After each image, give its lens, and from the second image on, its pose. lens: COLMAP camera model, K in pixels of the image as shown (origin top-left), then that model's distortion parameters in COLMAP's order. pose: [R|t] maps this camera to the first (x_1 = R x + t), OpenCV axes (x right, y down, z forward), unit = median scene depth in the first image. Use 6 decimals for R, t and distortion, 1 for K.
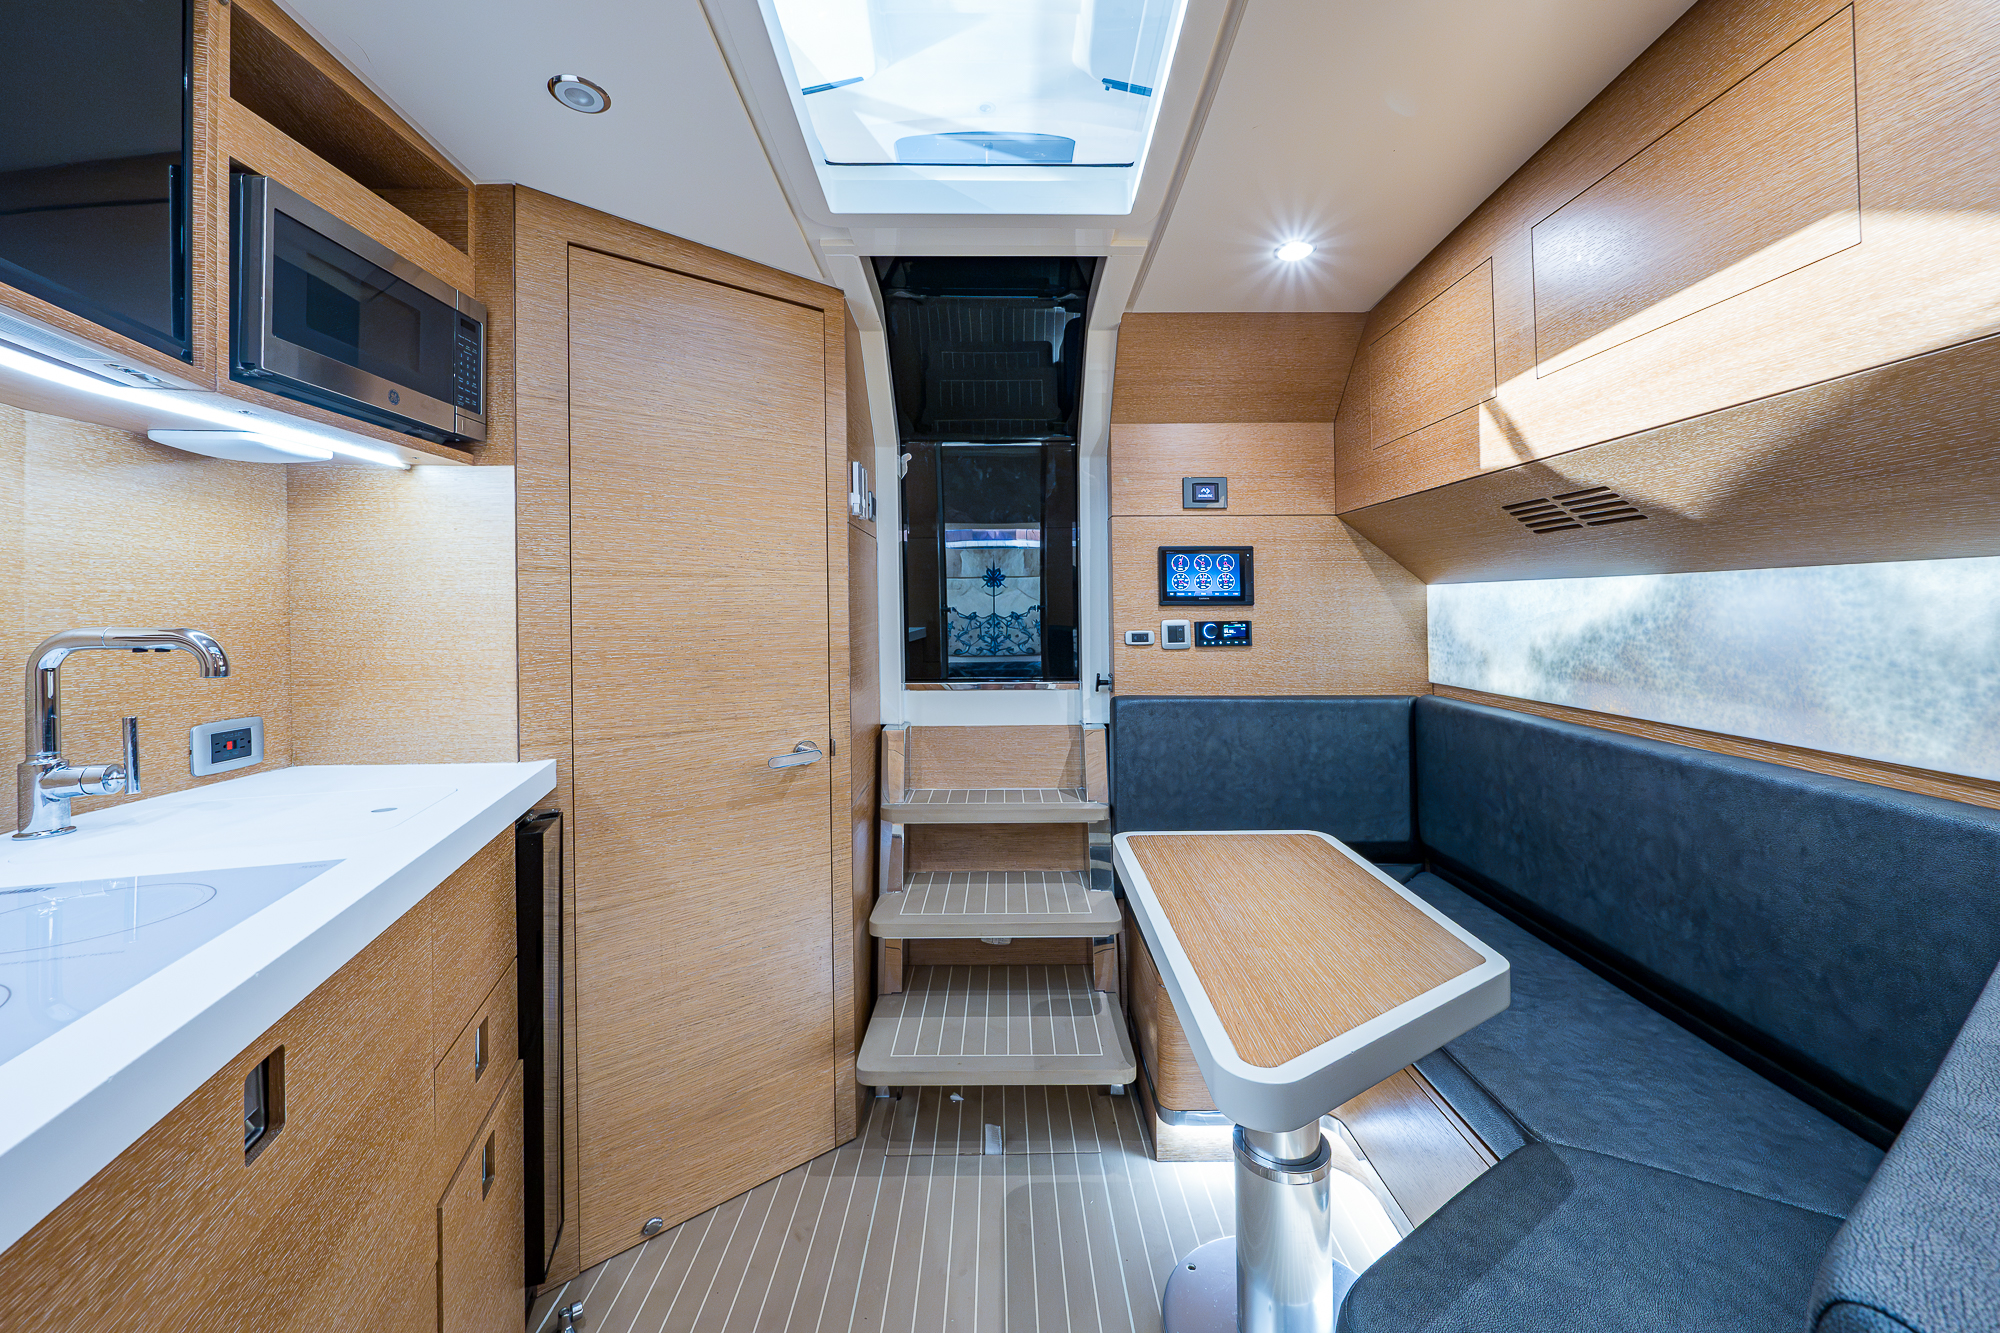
lens RADIAL K [[805.5, 0, 1017.6], [0, 805.5, 642.4], [0, 0, 1]] dist [0.001943, -0.000297]
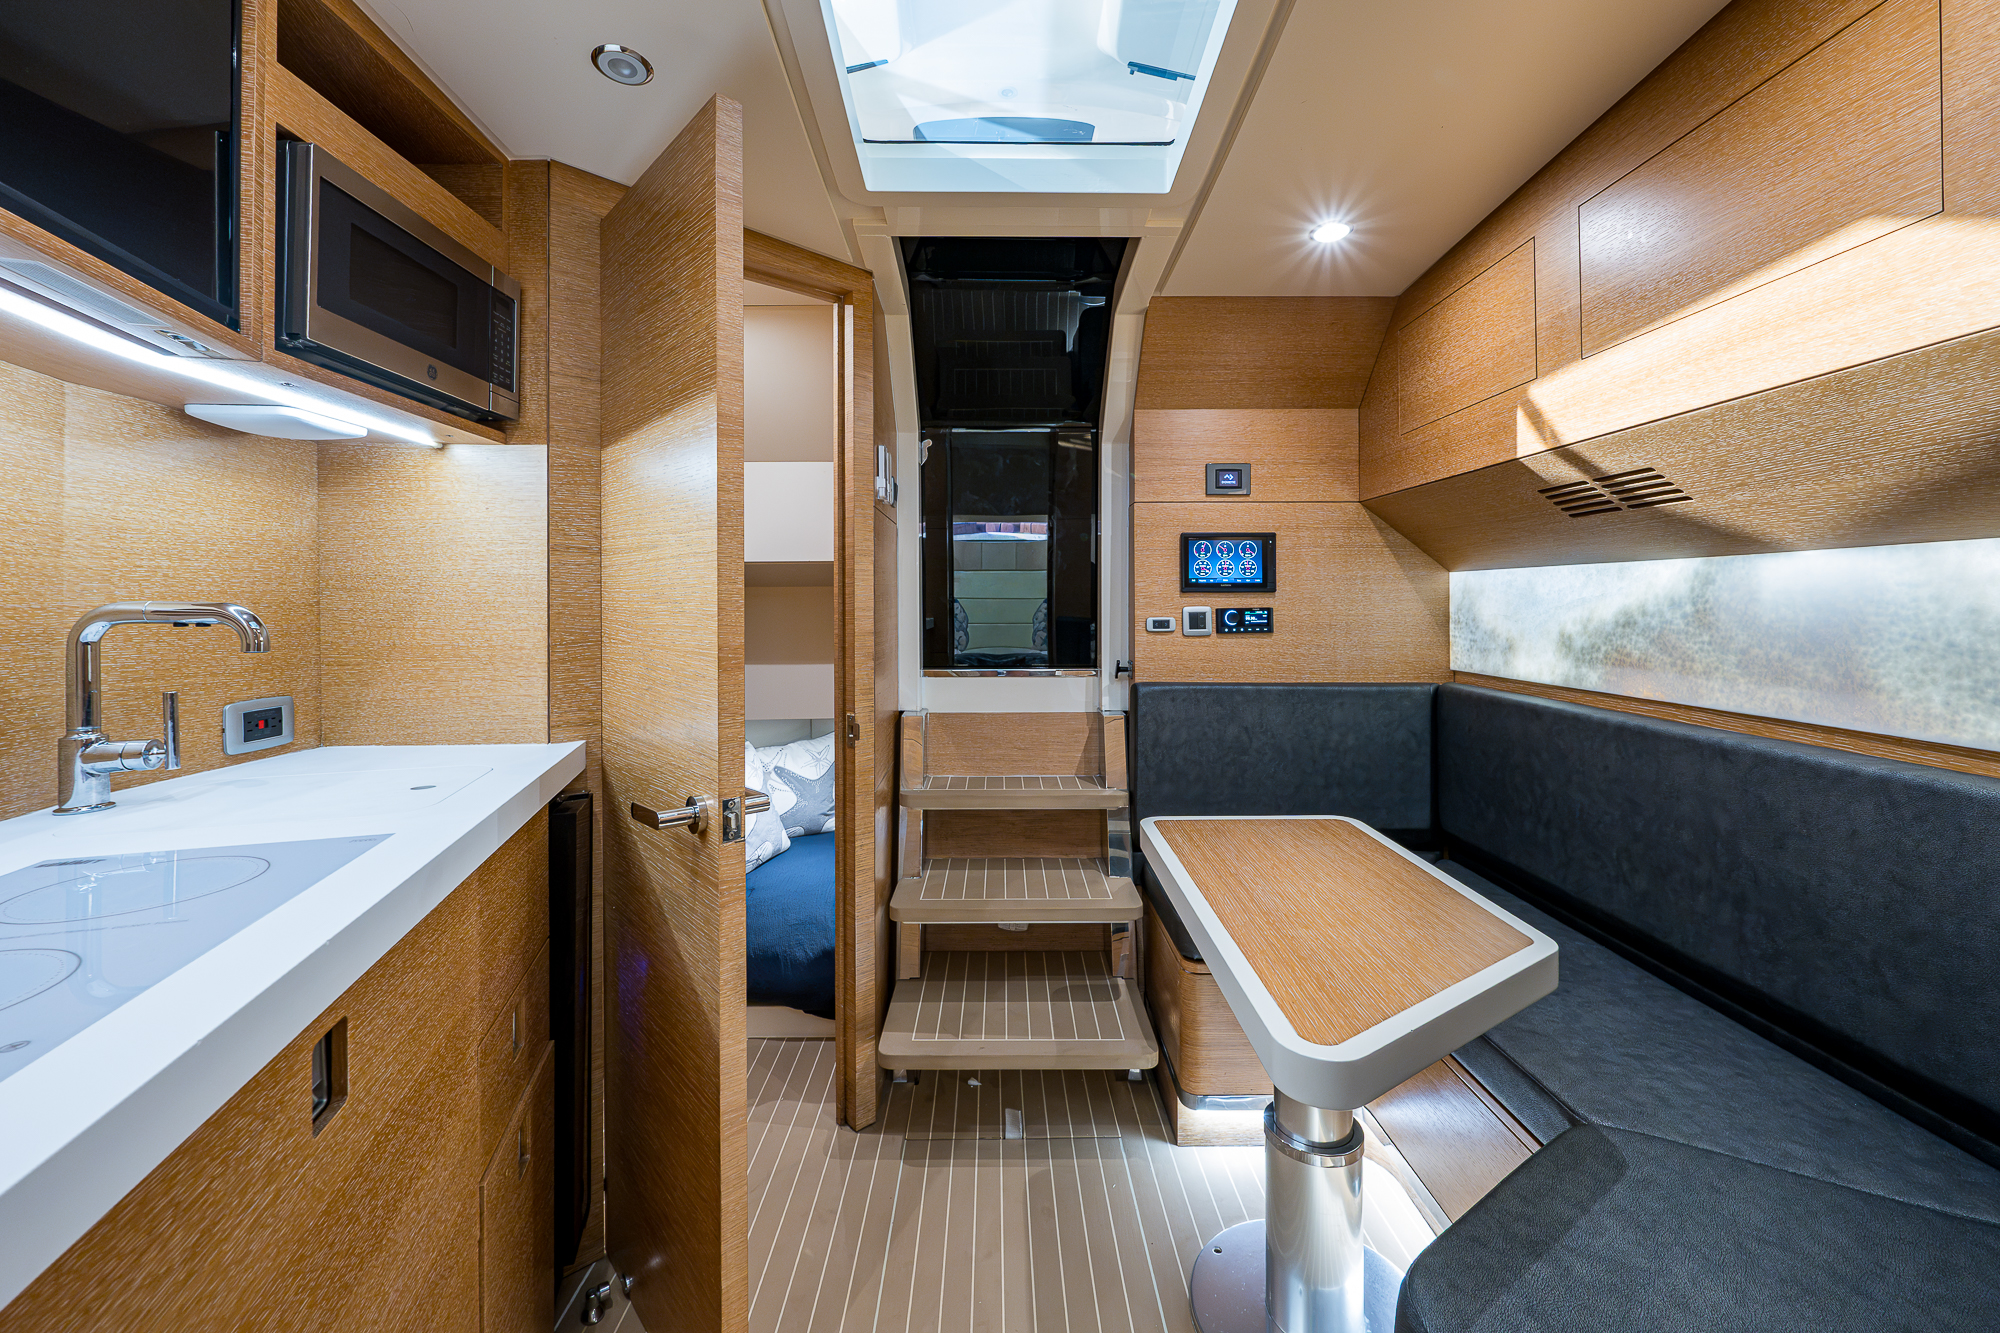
lens RADIAL K [[805.5, 0, 1014.5], [0, 805.5, 640.4], [0, 0, 1]] dist [0.001943, -0.000297]
pose [[0.999994, 0.003426, -0.000180, -0.041812], [-0.003424, 0.999974, 0.006349, 0.012497], [0.000201, -0.006348, 0.999980, 0.005573]]
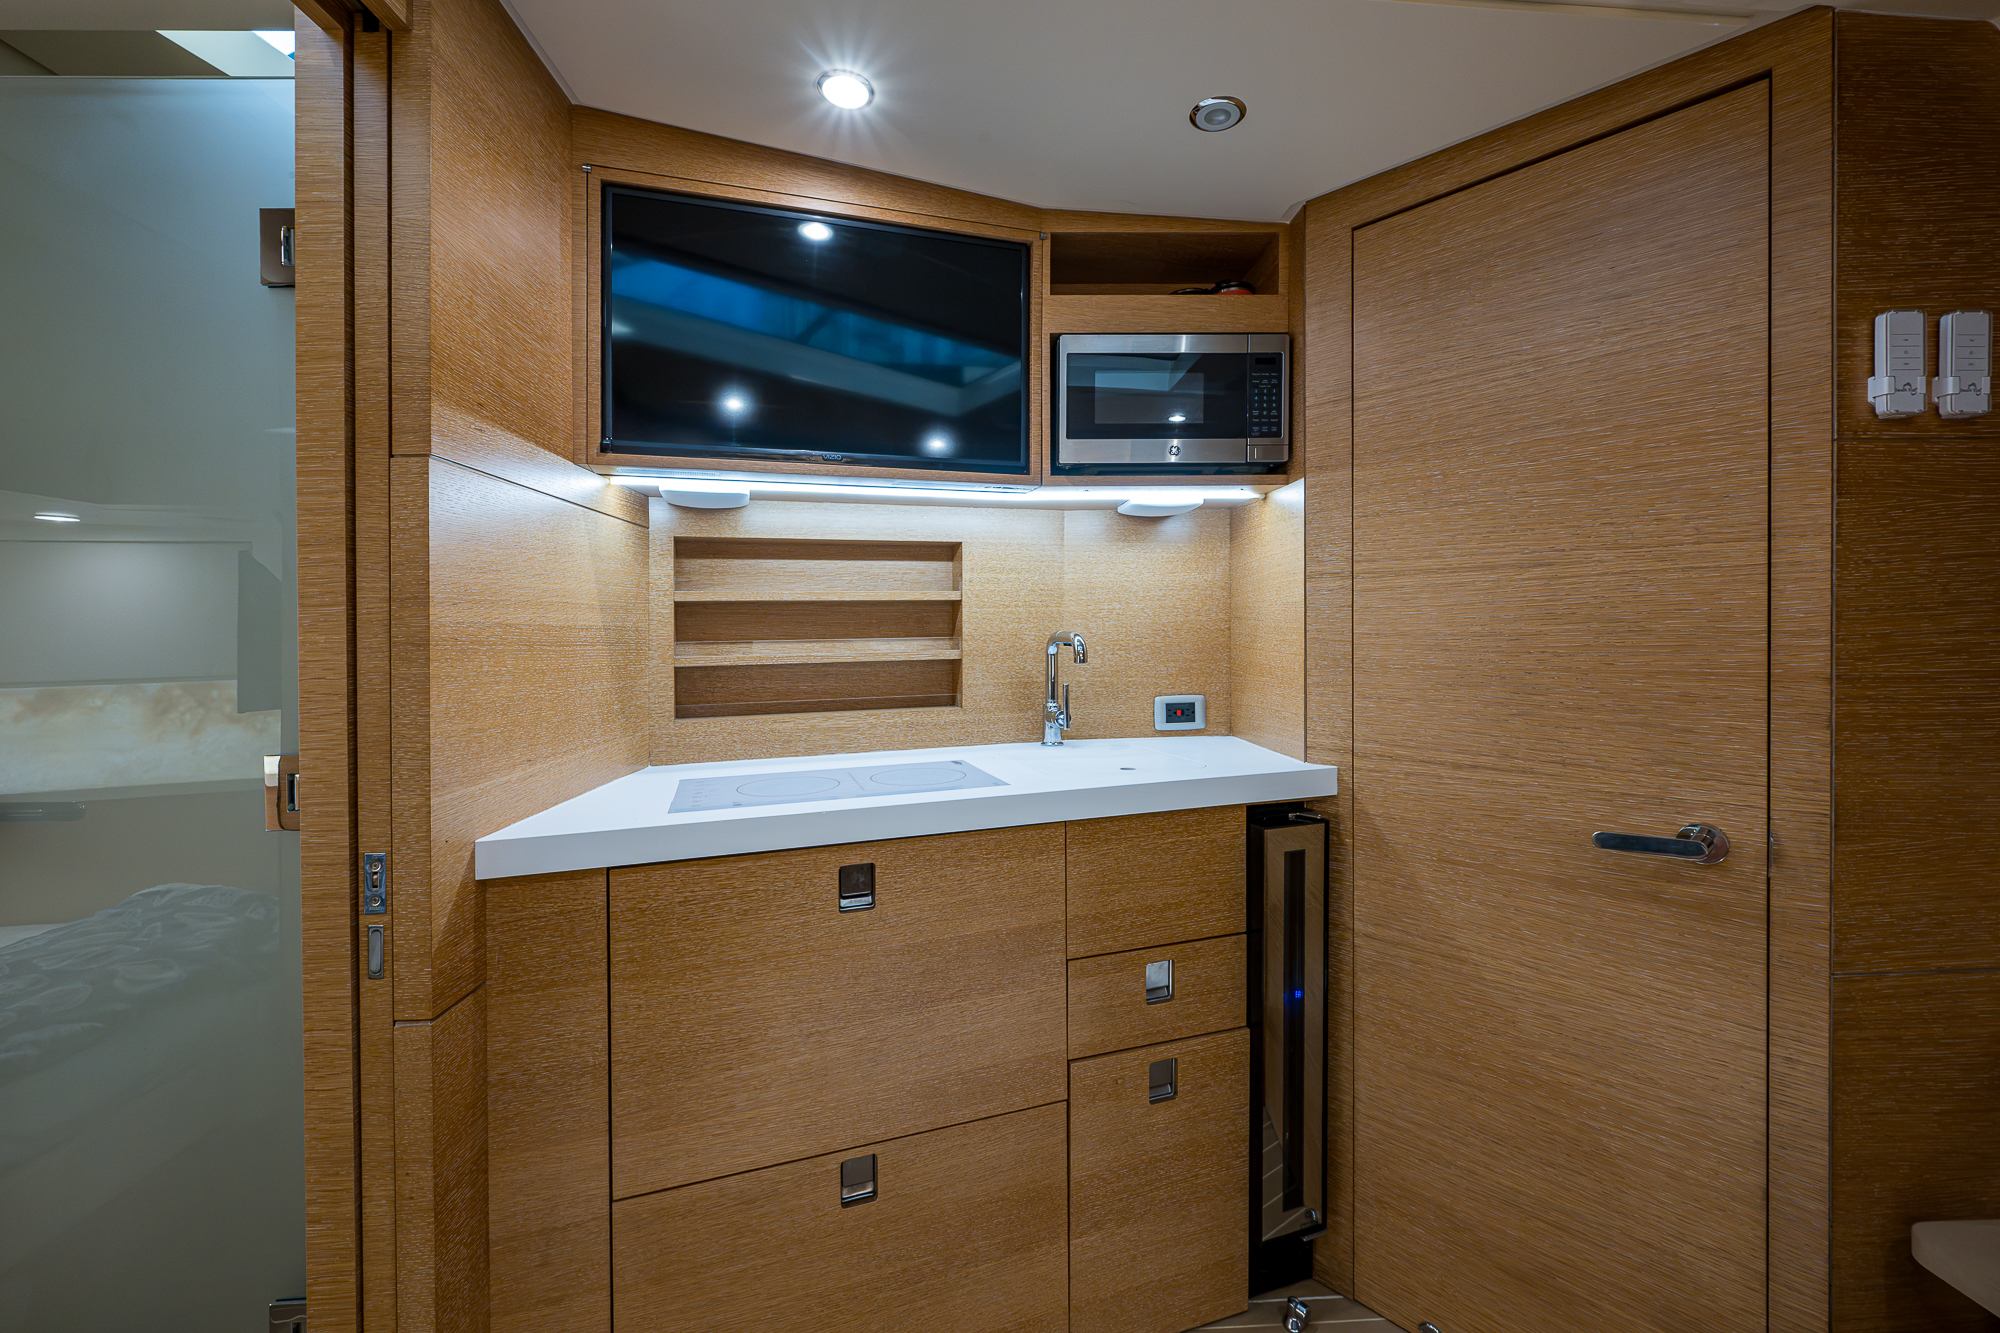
lens RADIAL K [[805.5, 0, 998.6], [0, 805.5, 655.7], [0, 0, 1]] dist [0.001943, -0.000297]
pose [[0.022375, 0.037283, -0.999054, 0.368789], [-0.023687, 0.999044, 0.036752, -0.016252], [0.999469, 0.022842, 0.023236, 0.522819]]
